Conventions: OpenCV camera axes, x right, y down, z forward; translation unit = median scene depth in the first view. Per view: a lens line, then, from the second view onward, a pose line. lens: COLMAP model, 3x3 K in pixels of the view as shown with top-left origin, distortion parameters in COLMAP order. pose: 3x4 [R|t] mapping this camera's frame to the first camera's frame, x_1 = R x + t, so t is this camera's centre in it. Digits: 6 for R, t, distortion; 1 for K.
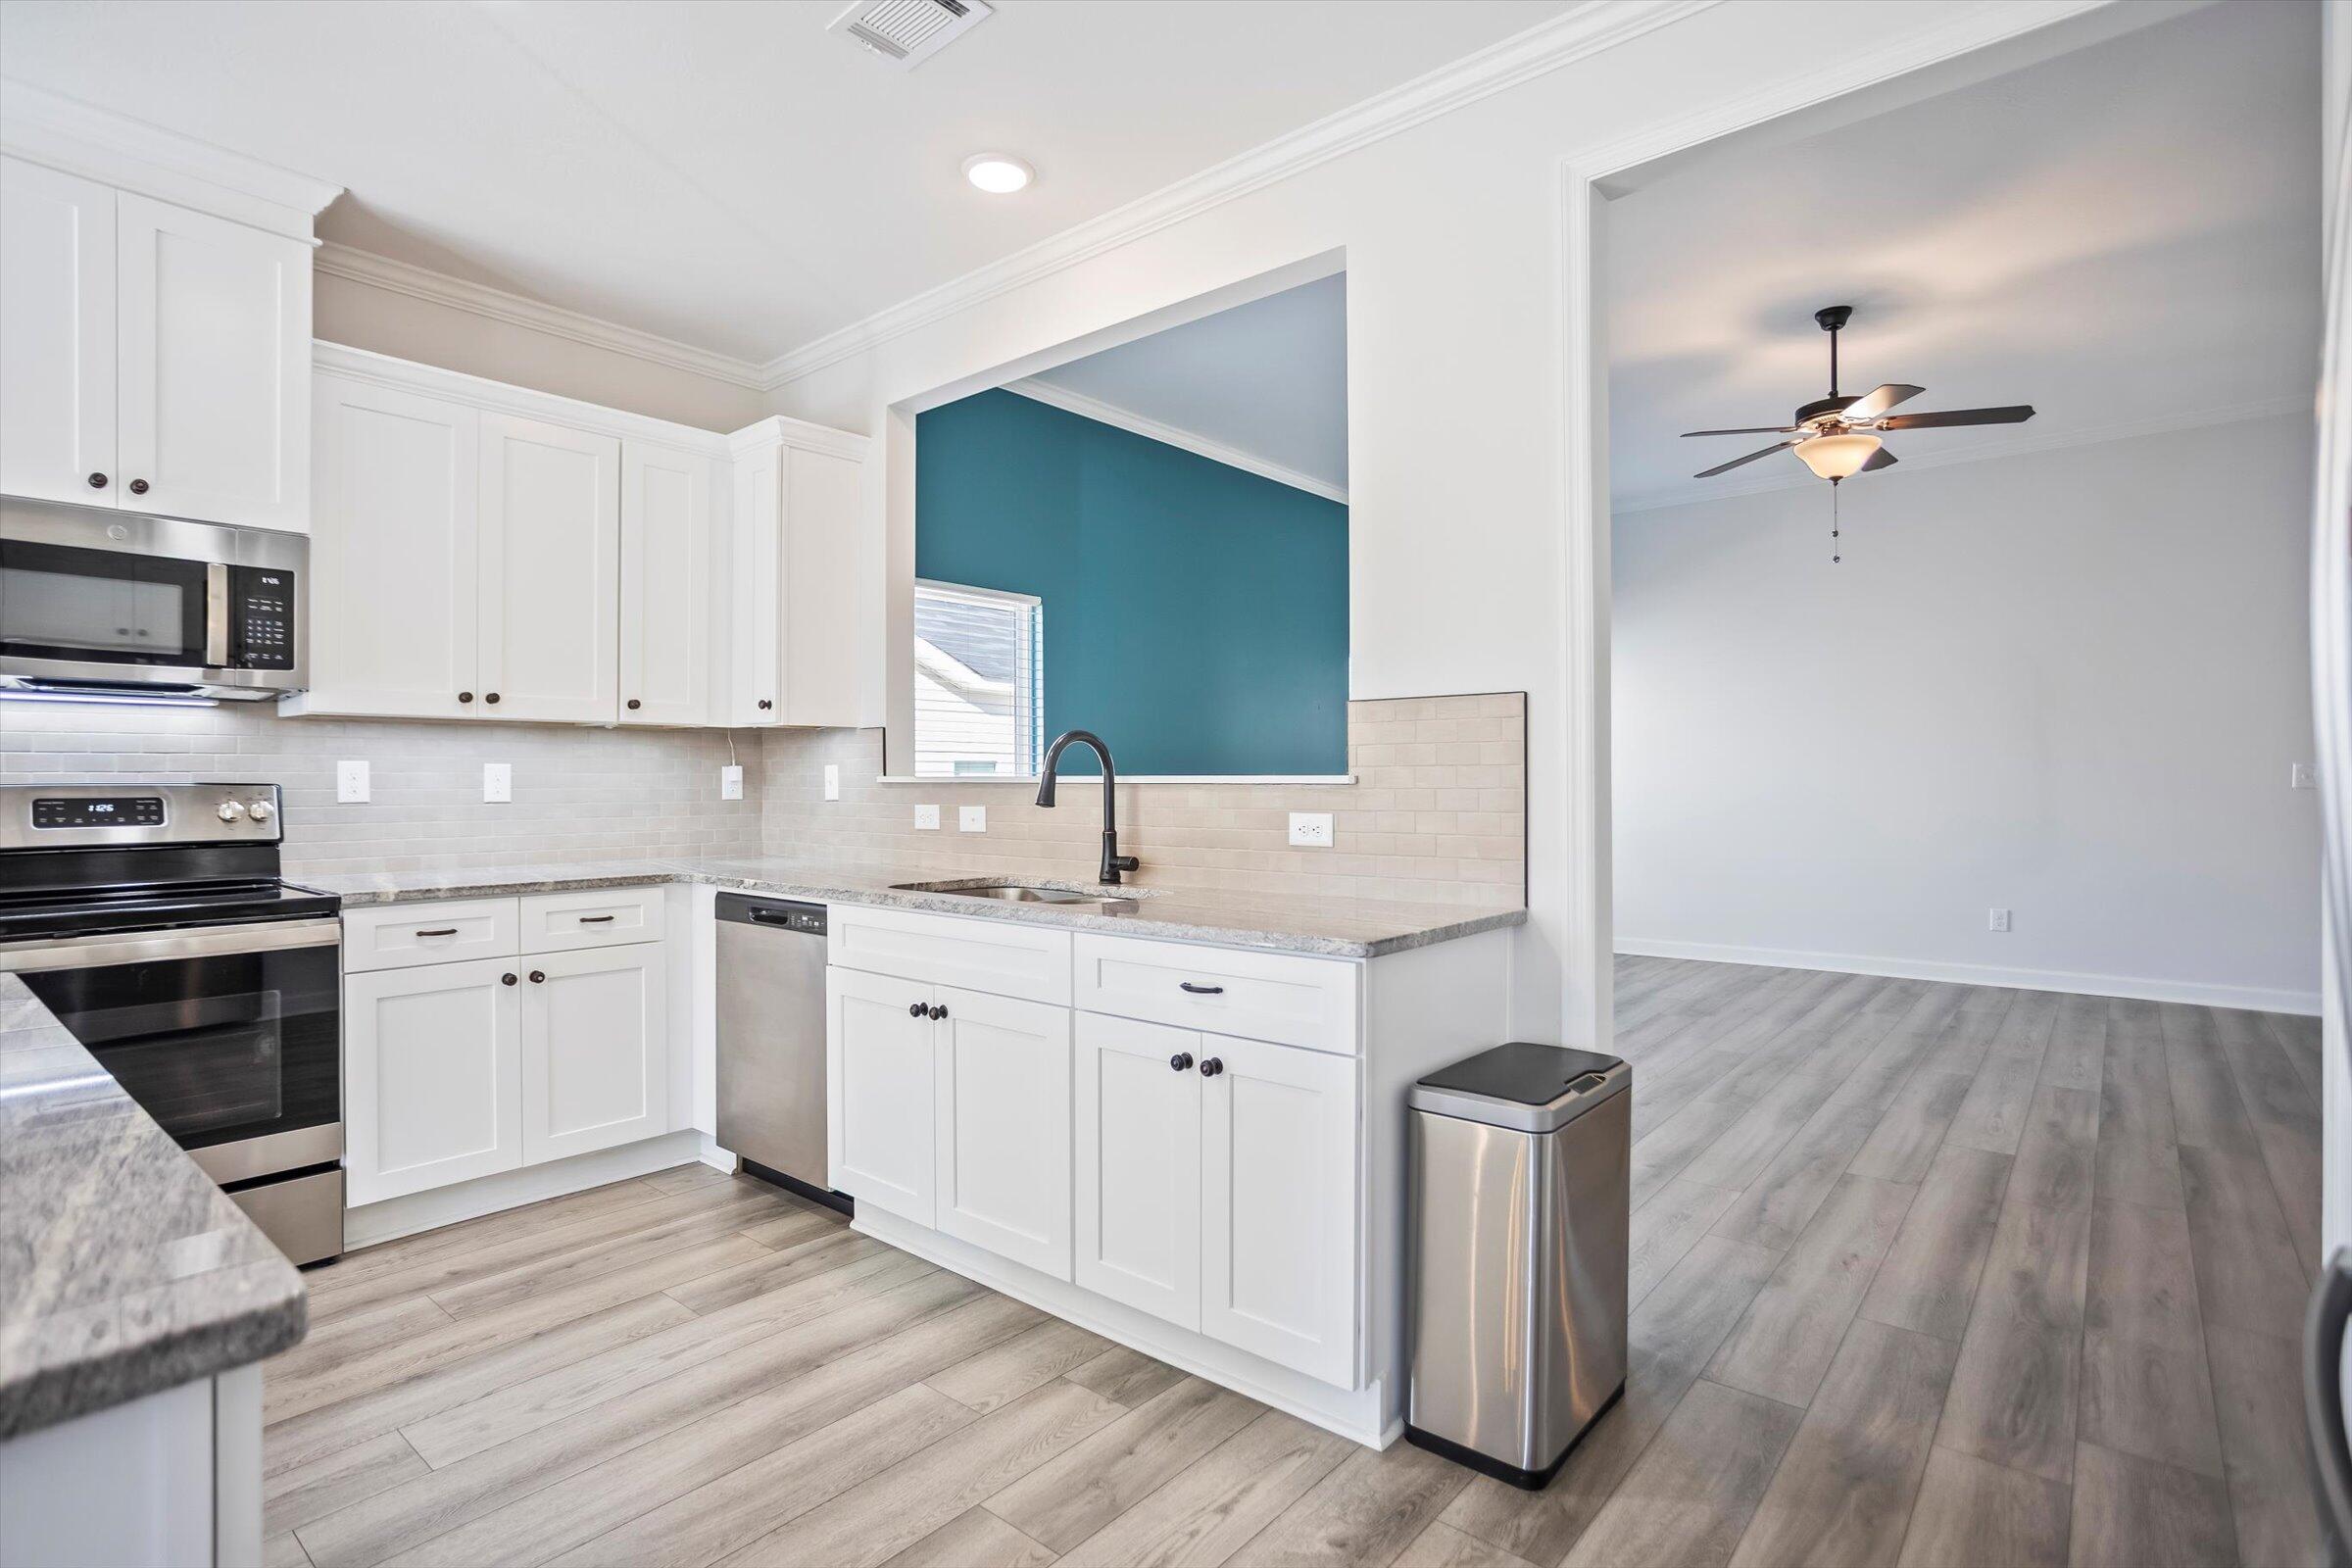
lens RADIAL K [[1168.0, 0, 1150.0], [0, 1168.0, 791.4], [0, 0, 1]] dist [-0.024504, 0.002815]
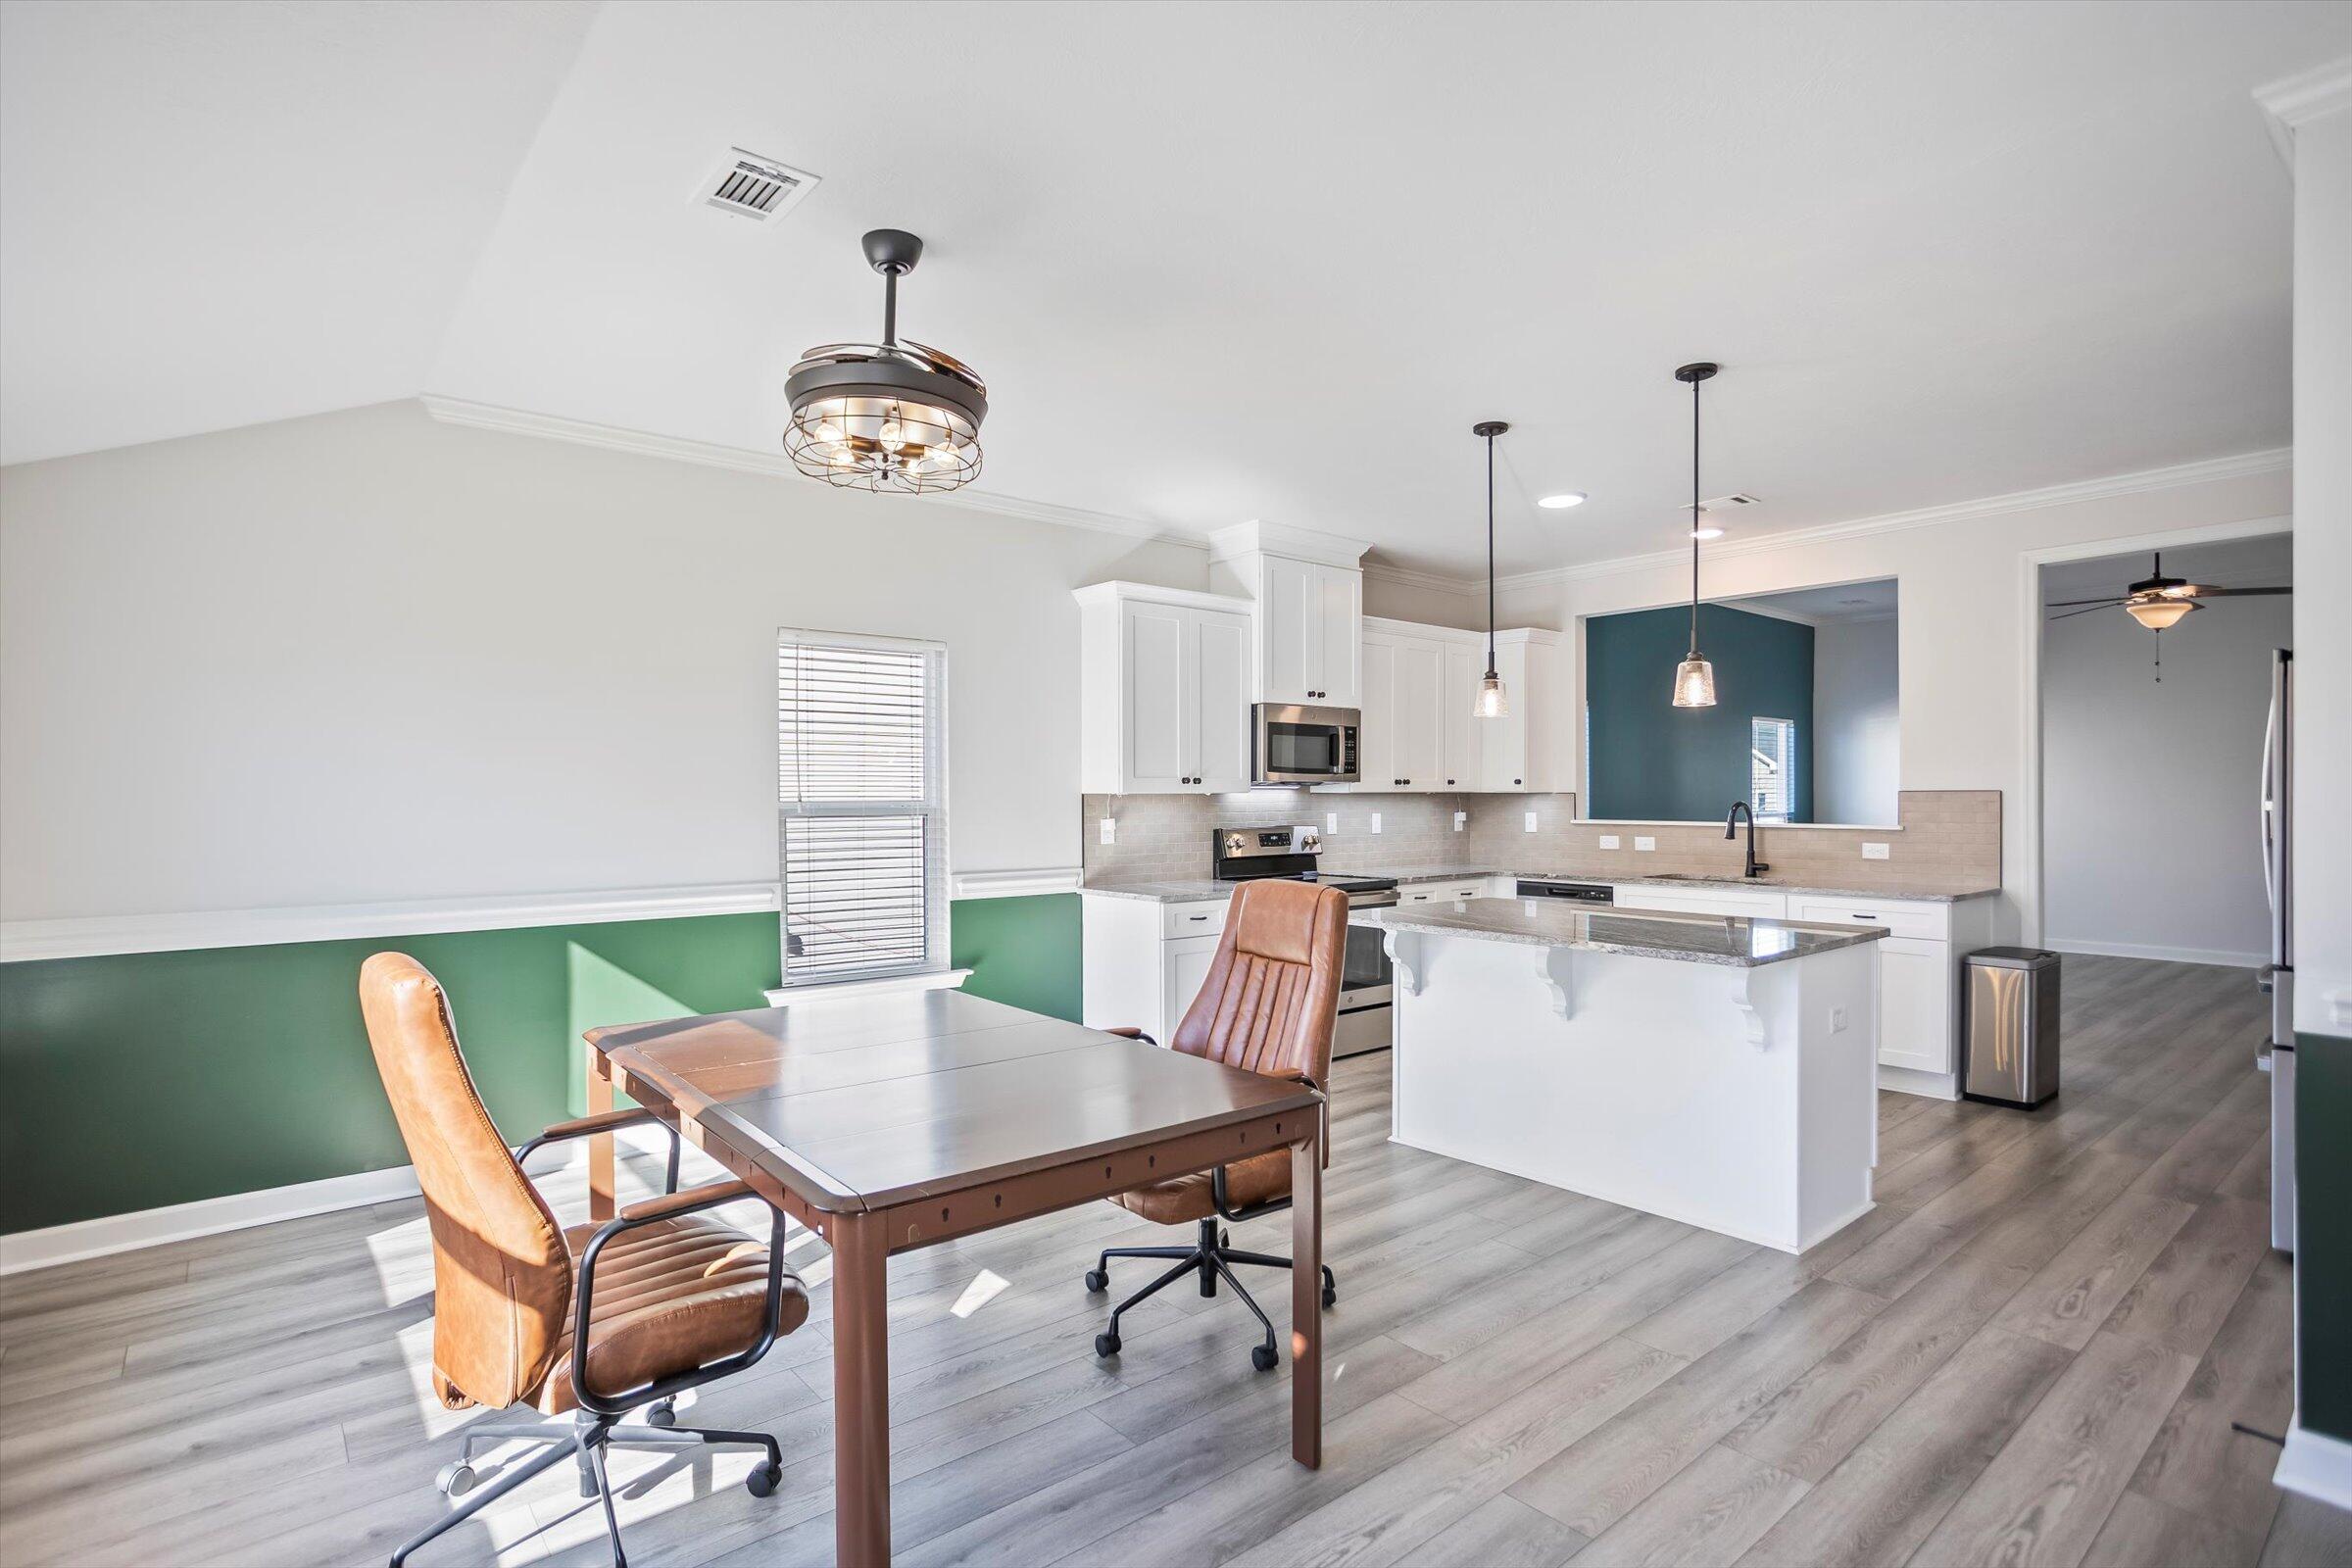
lens RADIAL K [[1168.0, 0, 1175.6], [0, 1168.0, 805.4], [0, 0, 1]] dist [-0.024504, 0.002815]
pose [[0.985267, 0.001386, -0.171017, -0.685511], [-0.001887, 0.999994, -0.002768, -0.037664], [0.171012, 0.003050, 0.985264, -1.152716]]
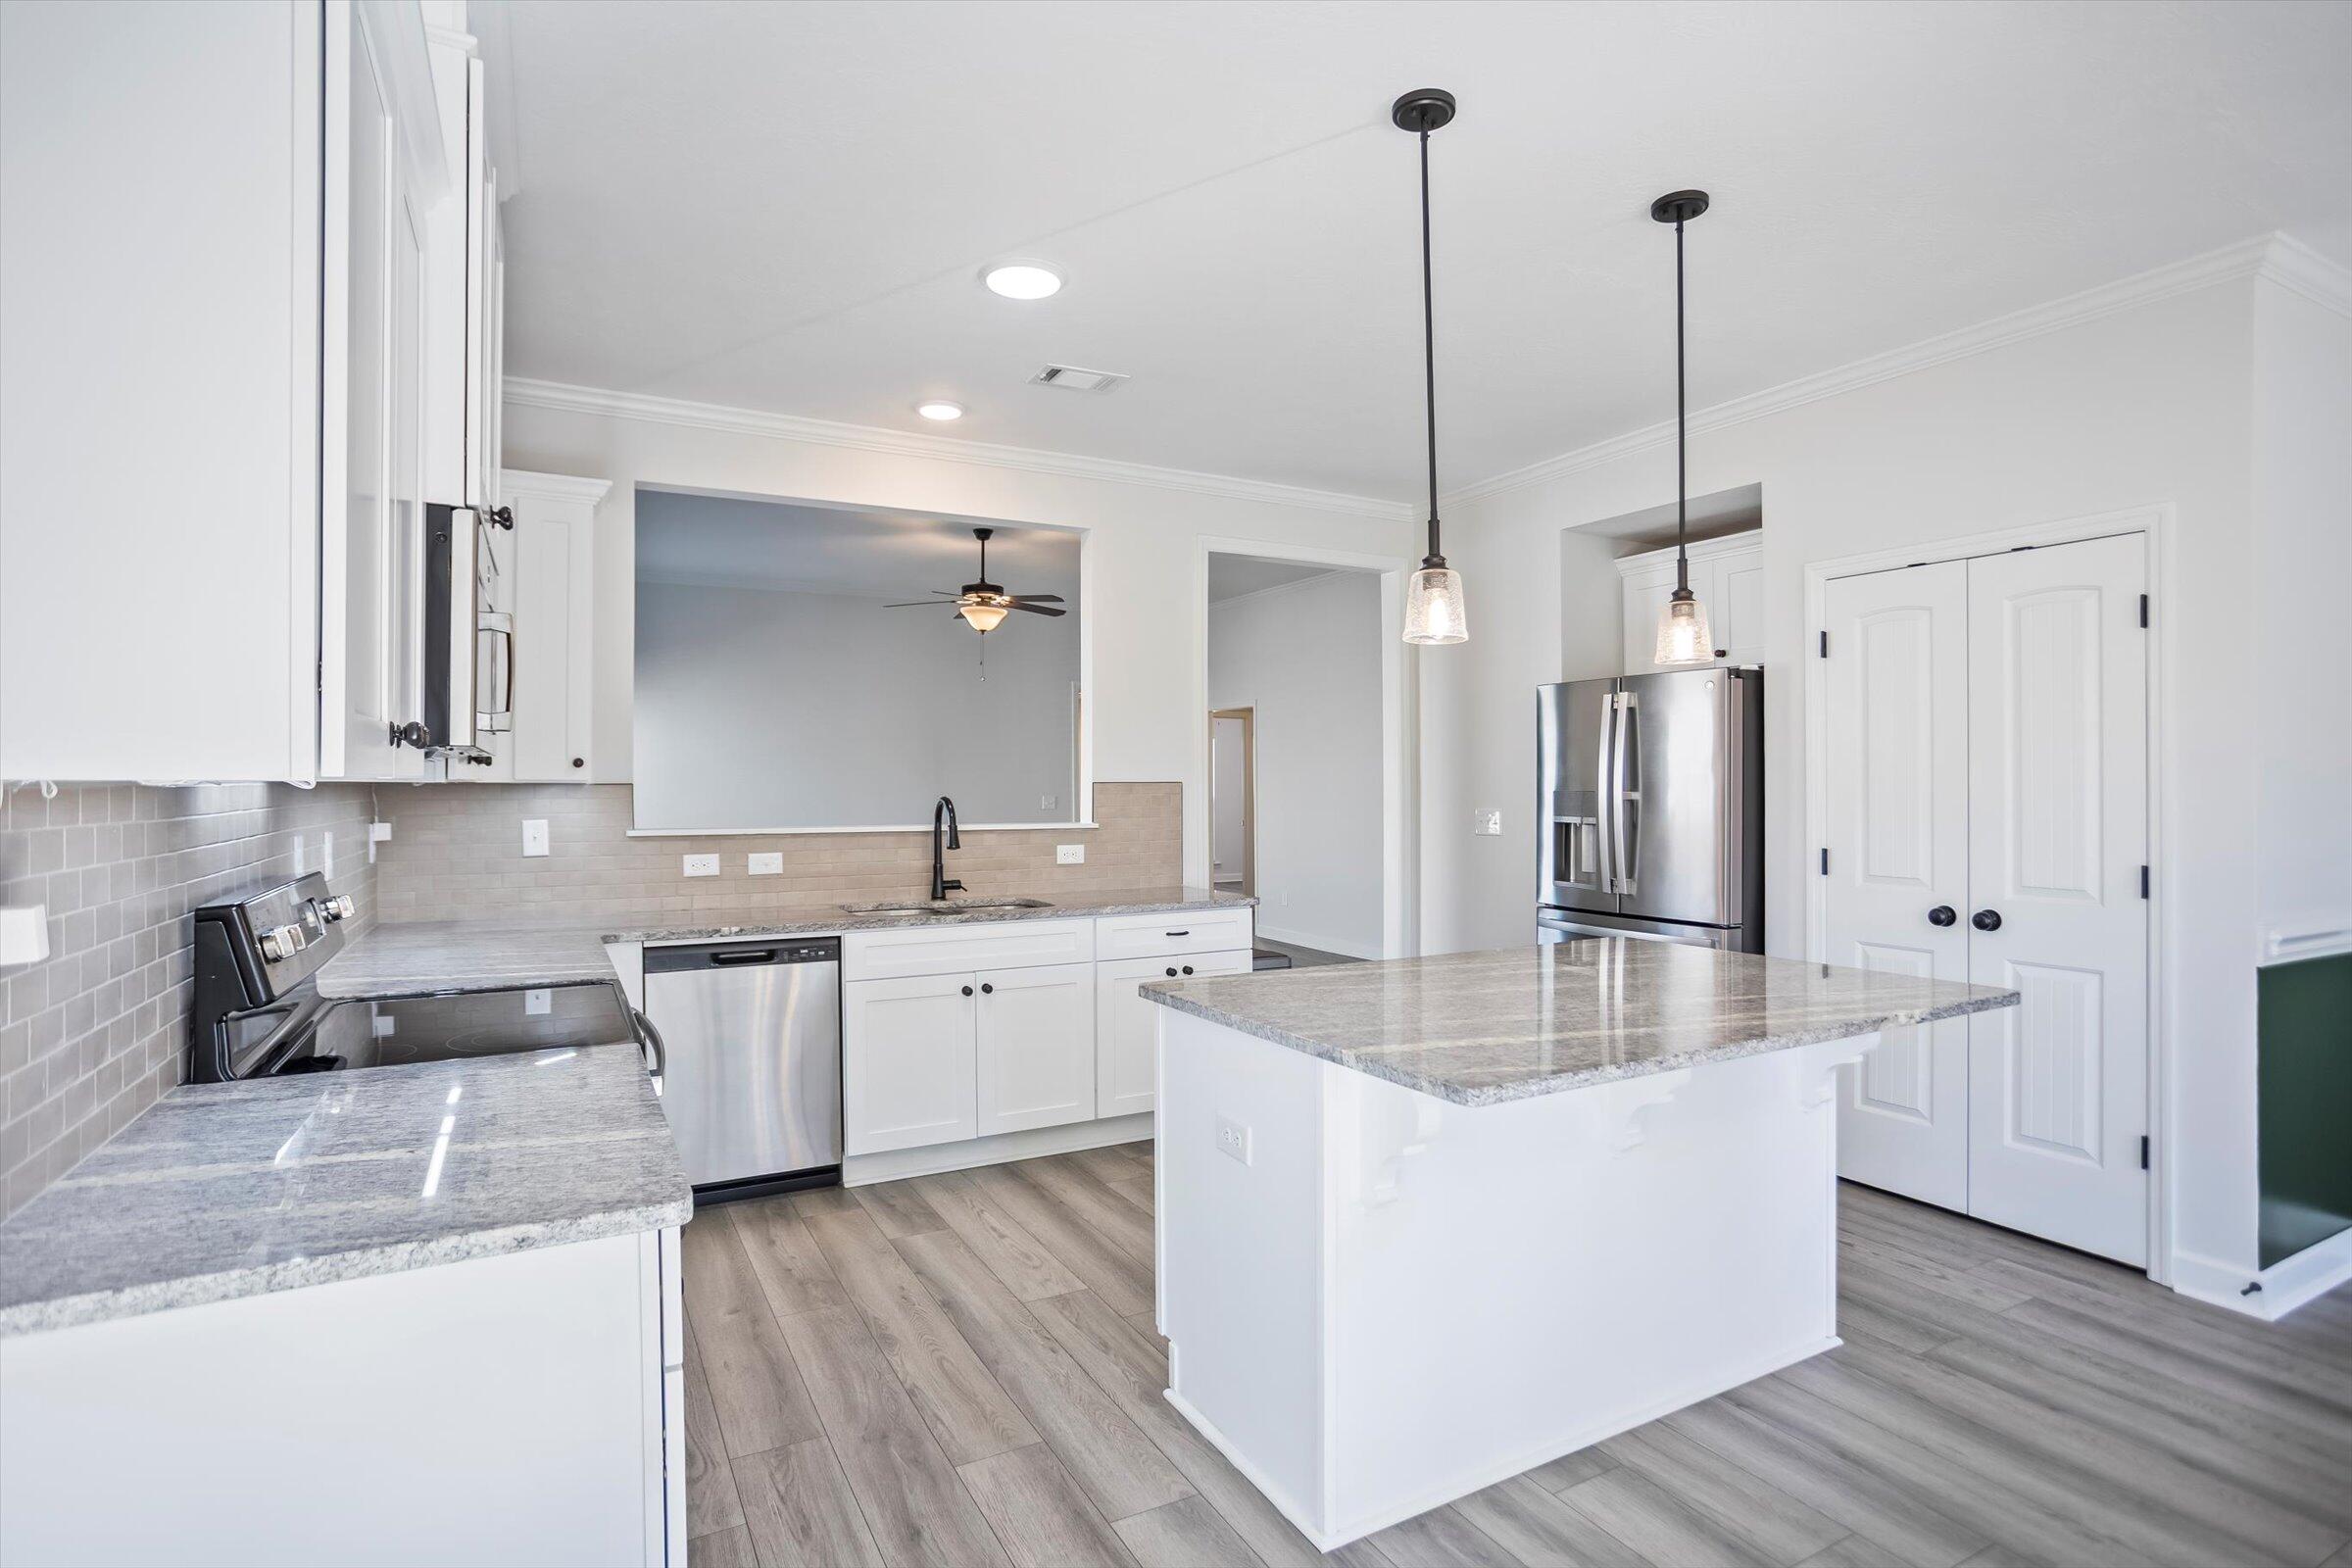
lens RADIAL K [[1168.0, 0, 1165.2], [0, 1168.0, 797.3], [0, 0, 1]] dist [-0.024504, 0.002815]
pose [[0.362947, -0.008280, 0.931773, -1.335320], [0.011930, 0.999920, 0.004239, -0.053467], [-0.931733, 0.009578, 0.363017, 0.215474]]
